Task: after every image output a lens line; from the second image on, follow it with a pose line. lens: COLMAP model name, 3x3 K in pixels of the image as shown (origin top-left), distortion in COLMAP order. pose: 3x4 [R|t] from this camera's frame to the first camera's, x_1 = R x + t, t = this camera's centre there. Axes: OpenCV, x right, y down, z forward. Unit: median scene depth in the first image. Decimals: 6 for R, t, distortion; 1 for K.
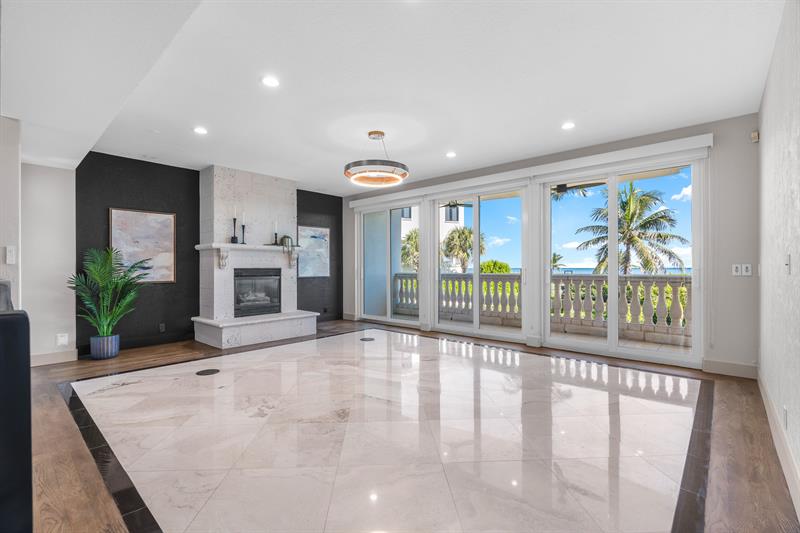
lens RADIAL K [[361.0, 0, 399.2], [0, 361.0, 264.9], [0, 0, 1]] dist [-0.000446, 0.000043]
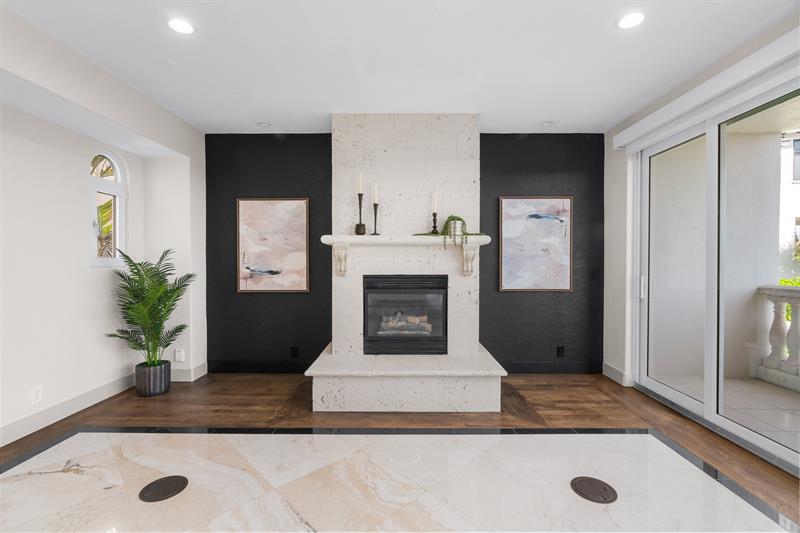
lens RADIAL K [[361.0, 0, 399.2], [0, 361.0, 264.9], [0, 0, 1]] dist [-0.000446, 0.000043]
pose [[0.663557, 0.010081, -0.748058, 0.041980], [0.003002, 0.999865, 0.016137, -0.016620], [0.748120, -0.012953, 0.663437, 0.582406]]
